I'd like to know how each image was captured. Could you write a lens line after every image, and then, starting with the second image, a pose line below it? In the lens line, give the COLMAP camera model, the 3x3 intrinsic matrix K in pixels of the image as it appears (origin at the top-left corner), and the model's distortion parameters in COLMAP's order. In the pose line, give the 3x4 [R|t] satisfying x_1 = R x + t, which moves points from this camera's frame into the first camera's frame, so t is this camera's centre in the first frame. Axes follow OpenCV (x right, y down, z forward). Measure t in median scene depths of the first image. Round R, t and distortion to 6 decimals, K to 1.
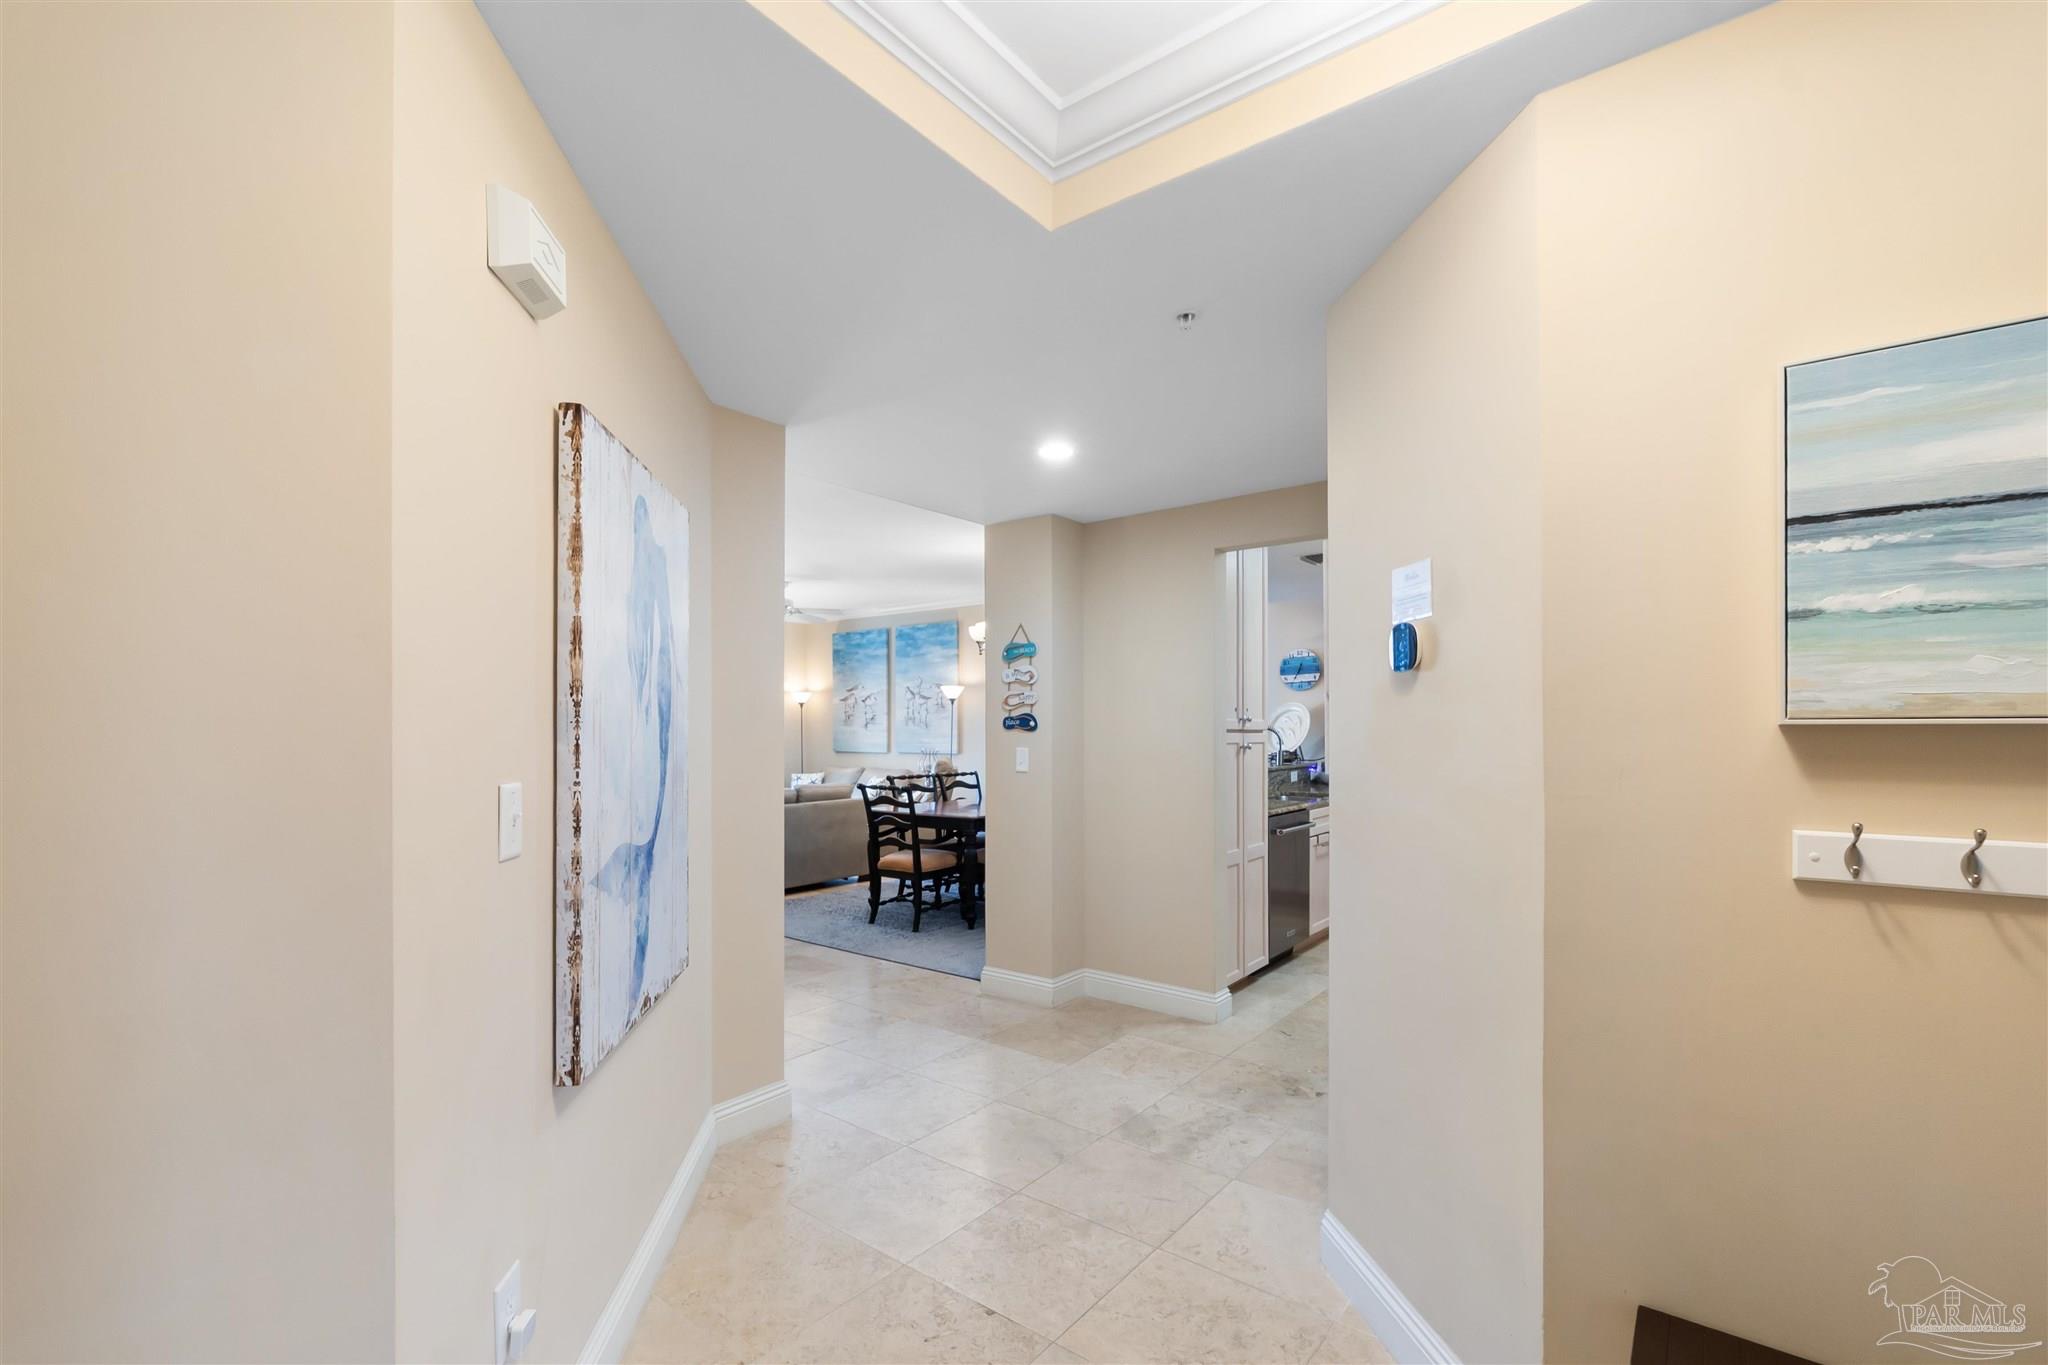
lens RADIAL K [[882.2, 0, 1020.8], [0, 882.2, 730.6], [0, 0, 1]] dist [-0.001770, -0.000056]
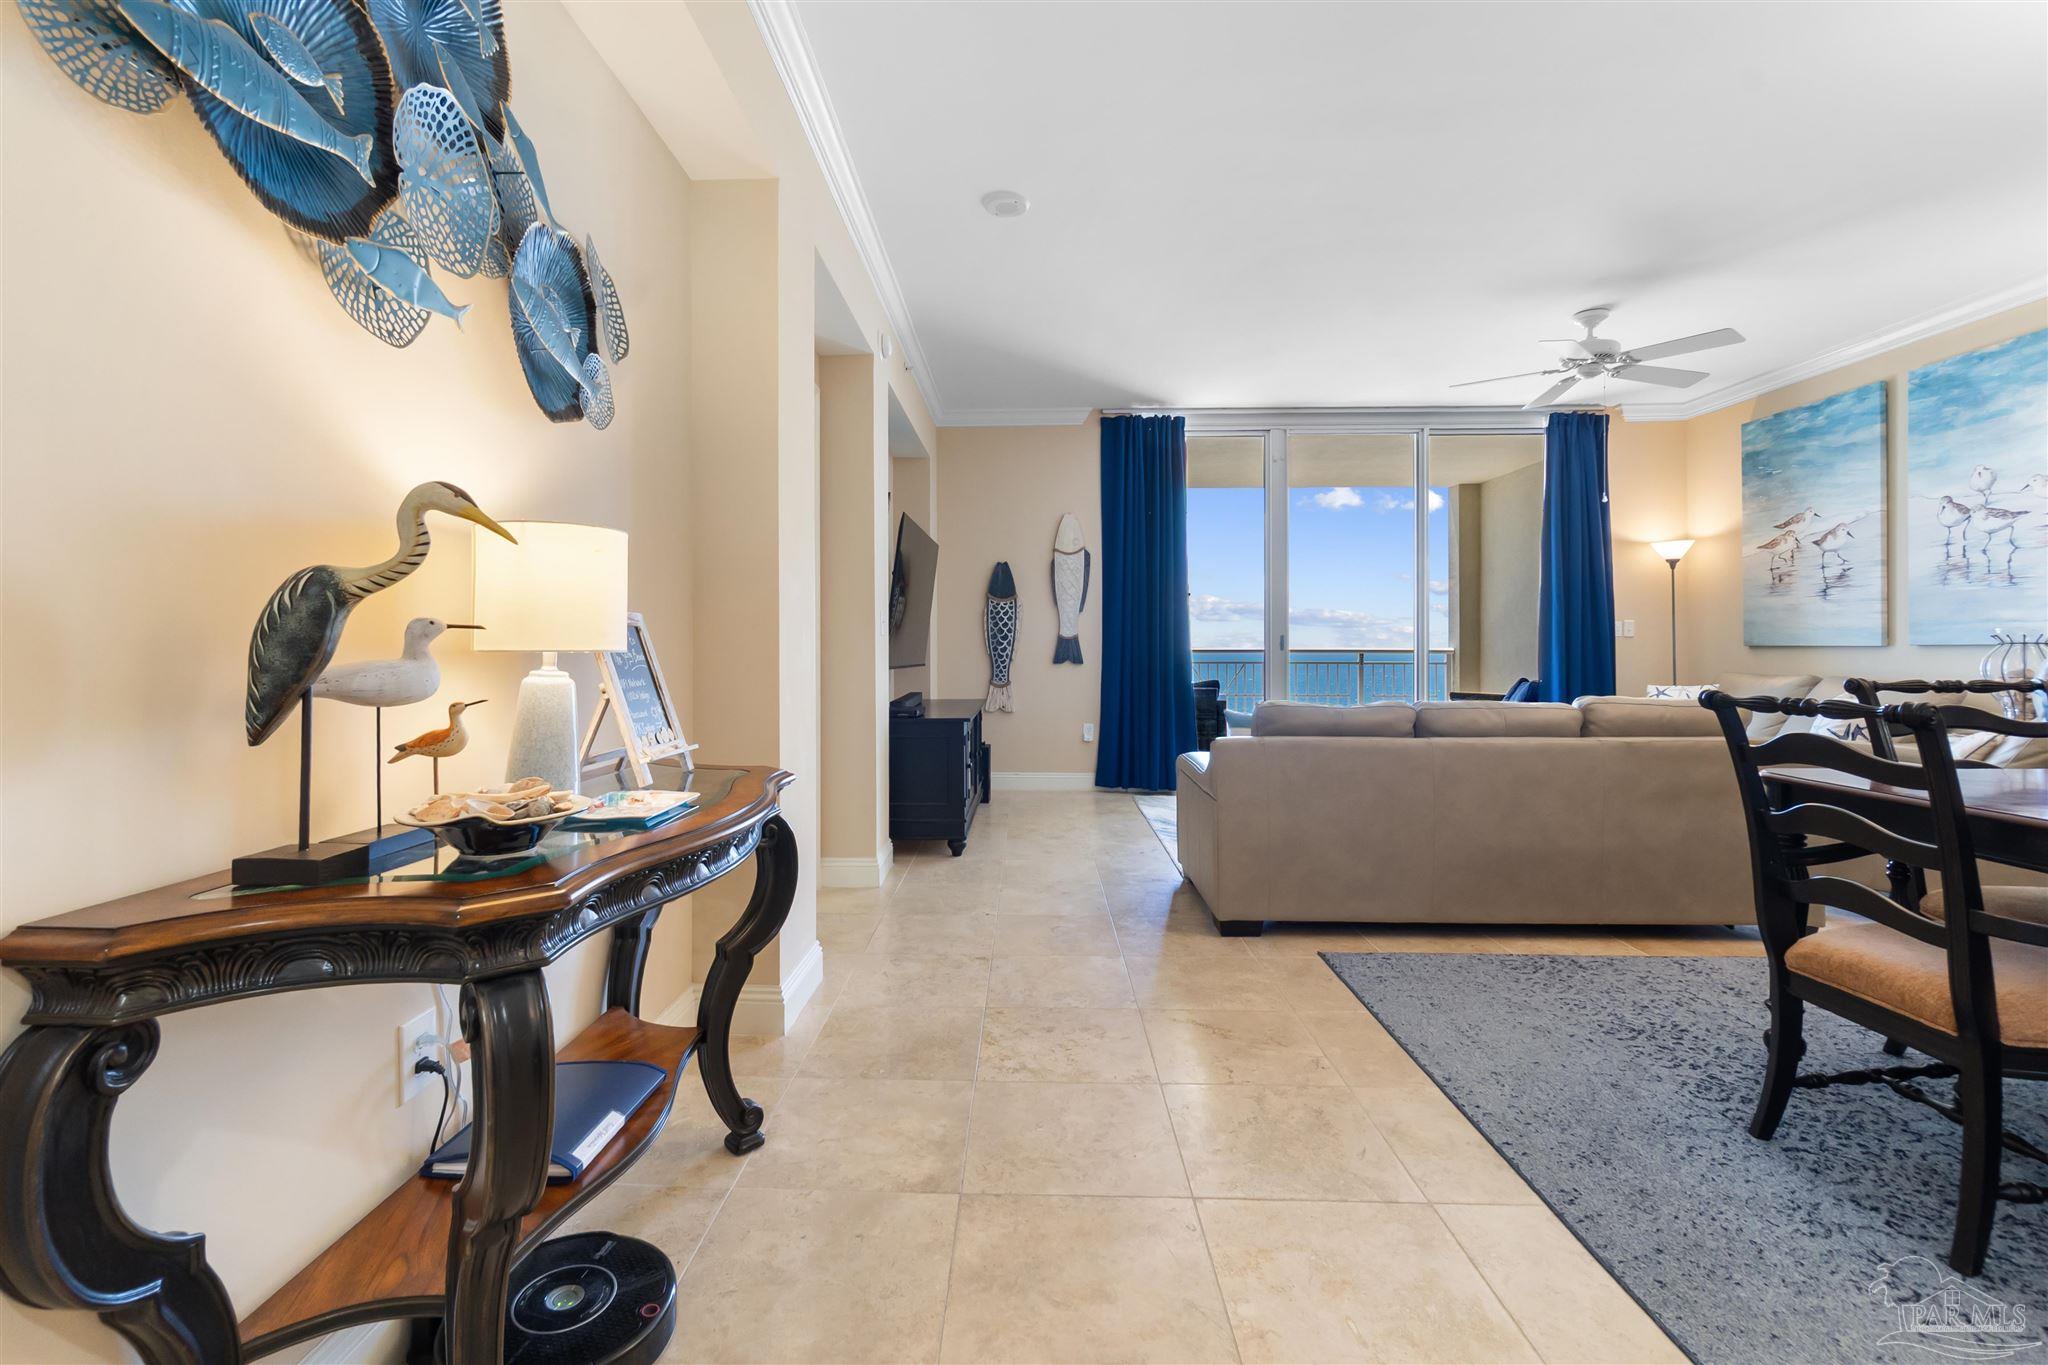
lens RADIAL K [[893.7, 0, 1013.7], [0, 893.7, 647.7], [0, 0, 1]] dist [0.010010, 0.000637]
pose [[0.592397, -0.000794, -0.805646, -0.073385], [0.002005, 0.999998, 0.000489, 0.046366], [0.805644, -0.001905, 0.592397, 0.648387]]
